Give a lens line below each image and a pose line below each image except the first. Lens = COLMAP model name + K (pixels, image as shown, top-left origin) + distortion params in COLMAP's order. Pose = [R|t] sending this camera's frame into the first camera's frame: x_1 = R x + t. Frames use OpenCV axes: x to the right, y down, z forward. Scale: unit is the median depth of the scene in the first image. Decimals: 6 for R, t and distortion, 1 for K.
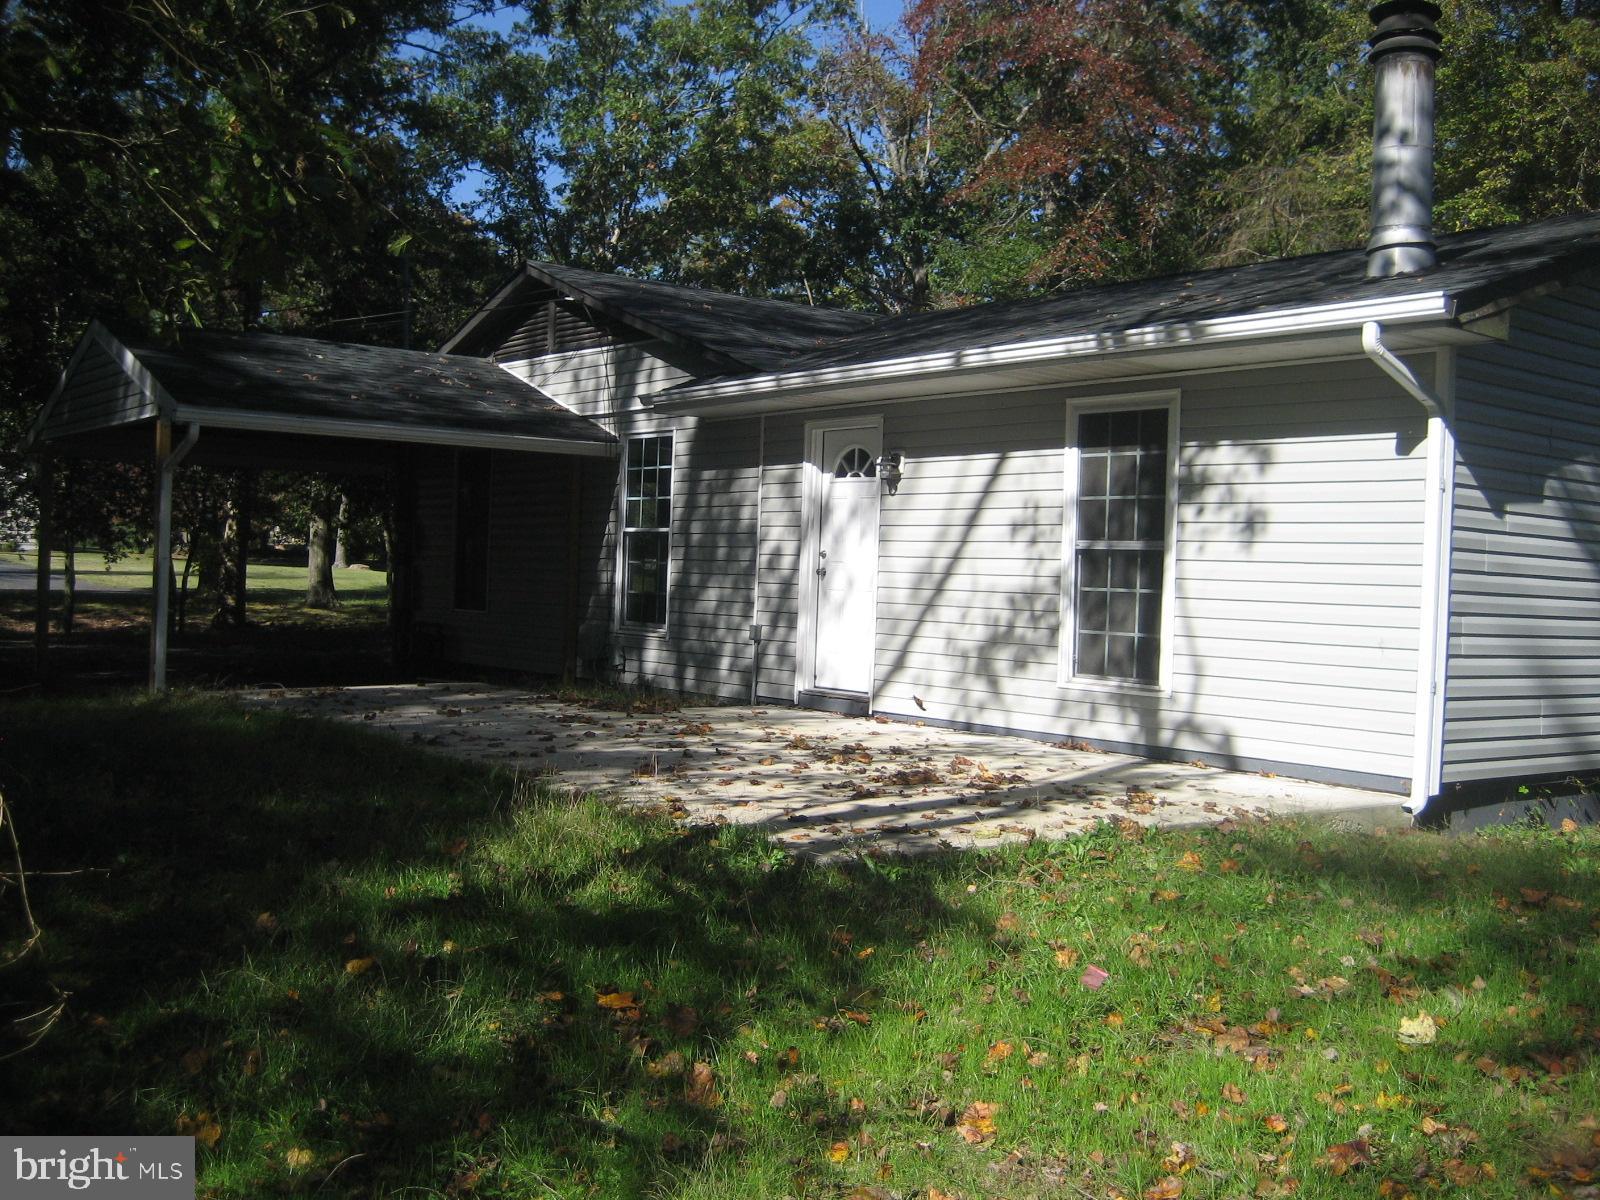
lens RADIAL K [[1667.1, 0, 800.0], [0, 1667.1, 600.0], [0, 0, 1]] dist [-0.164588, 0.242283]
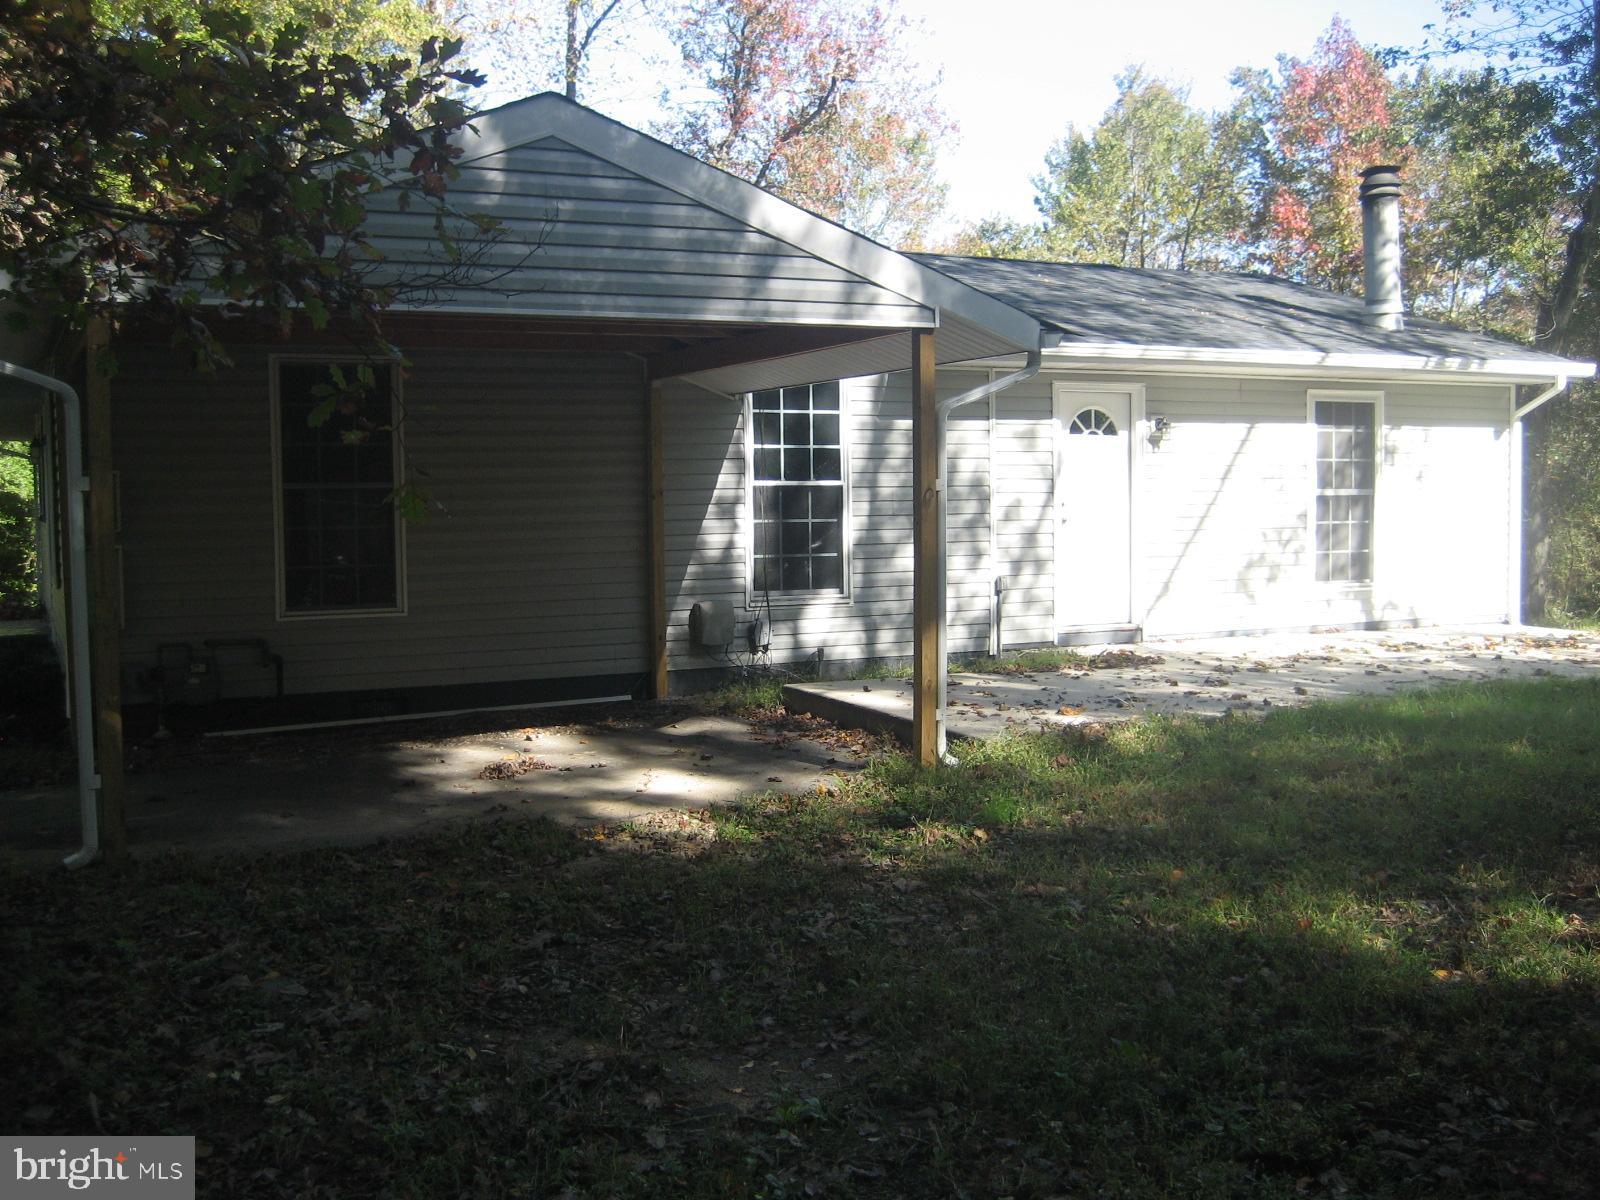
lens RADIAL K [[1667.1, 0, 800.0], [0, 1667.1, 600.0], [0, 0, 1]] dist [-0.164588, 0.242283]
pose [[0.220882, -0.101589, 0.969995, -1.071228], [0.029146, 0.994804, 0.097550, -0.074850], [-0.974865, 0.006725, 0.222695, 0.909708]]
